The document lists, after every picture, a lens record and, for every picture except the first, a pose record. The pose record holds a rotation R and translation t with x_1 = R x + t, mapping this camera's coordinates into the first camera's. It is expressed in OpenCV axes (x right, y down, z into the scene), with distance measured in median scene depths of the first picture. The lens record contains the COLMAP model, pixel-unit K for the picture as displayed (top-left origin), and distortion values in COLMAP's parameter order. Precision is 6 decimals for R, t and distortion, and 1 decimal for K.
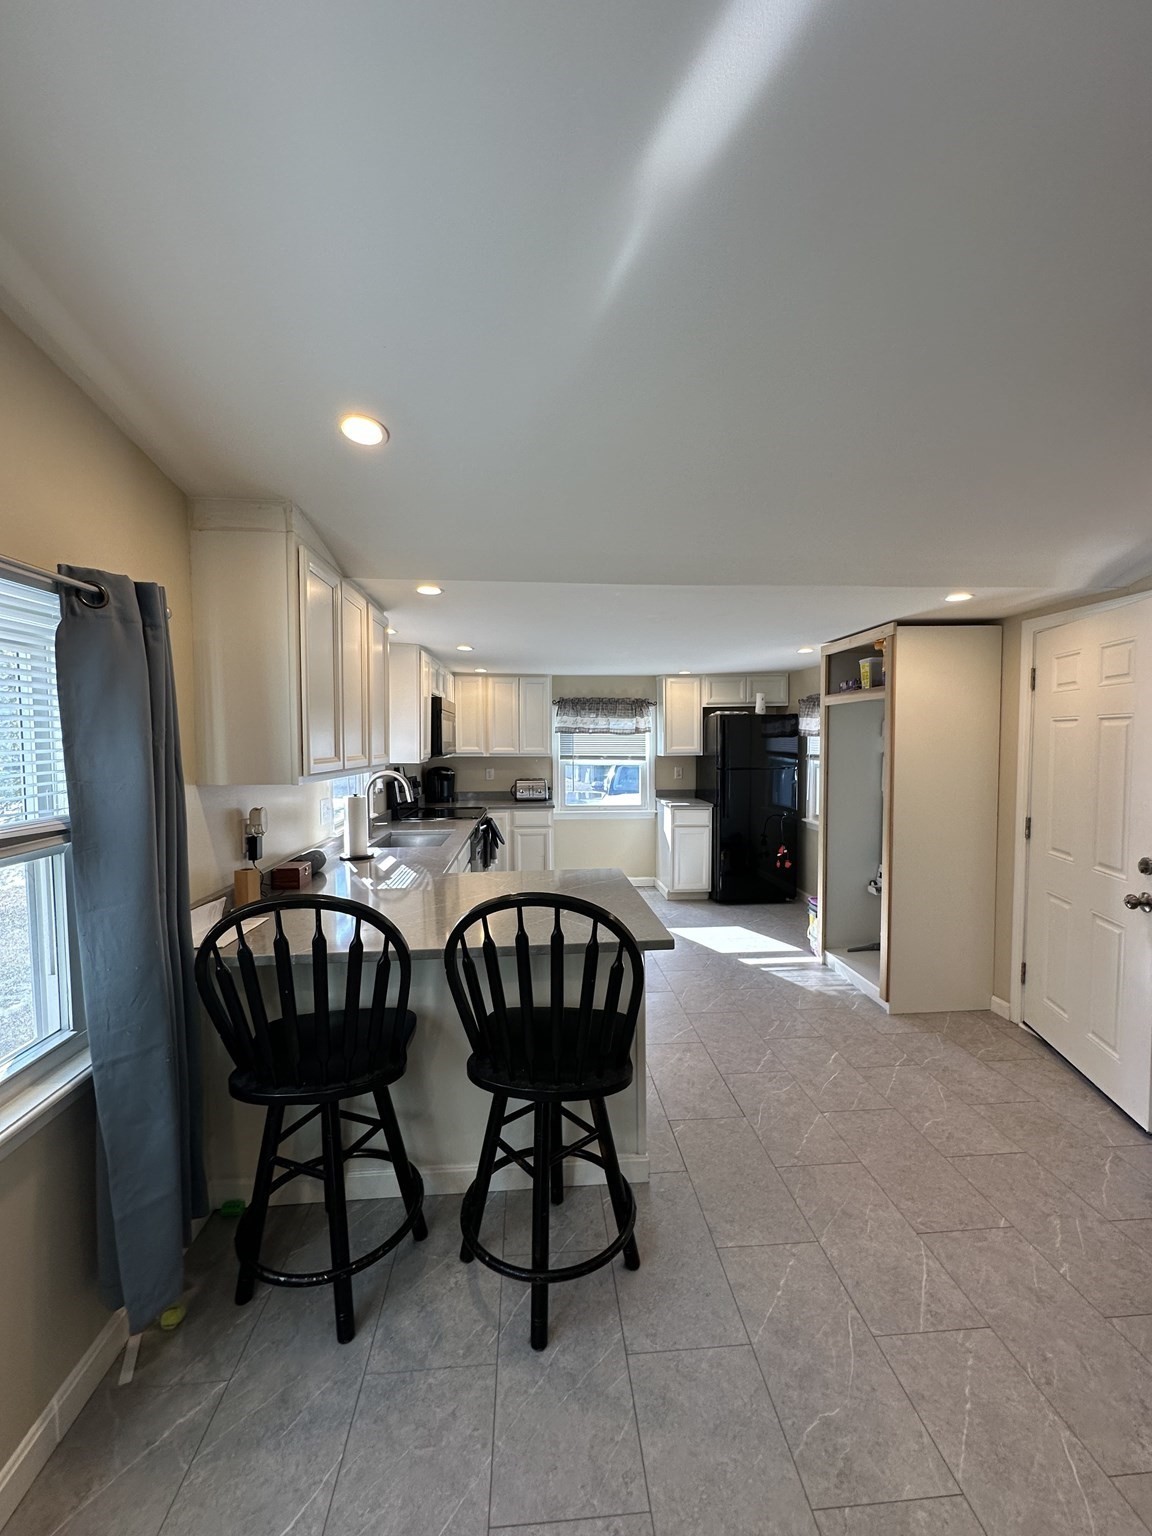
lens RADIAL K [[616.5, 0, 576.0], [0, 616.5, 768.0], [0, 0, 1]] dist [-0.001558, 0.000542]
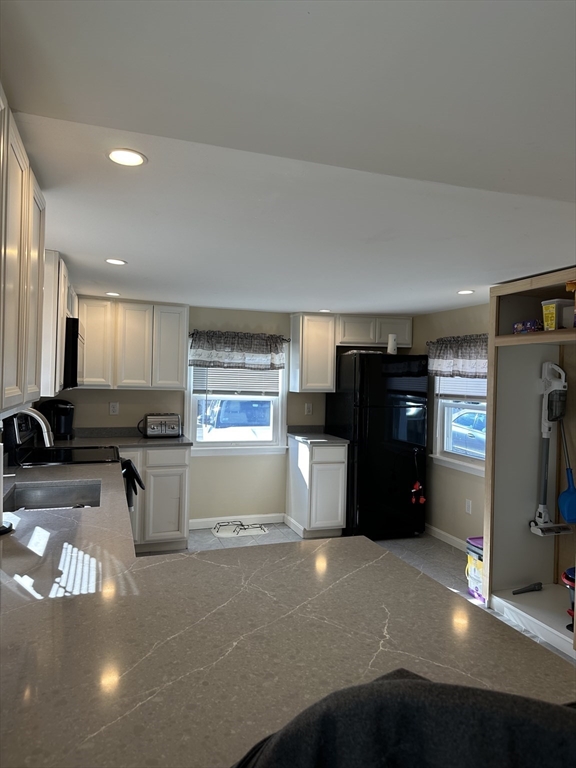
lens RADIAL K [[534.3, 0, 288.0], [0, 534.3, 384.0], [0, 0, 1]] dist [0.091740, -0.090473]
pose [[0.967856, 0.023872, 0.250369, -0.095213], [-0.016079, 0.999322, -0.033125, -0.003969], [-0.250990, 0.028034, 0.967584, 0.160274]]
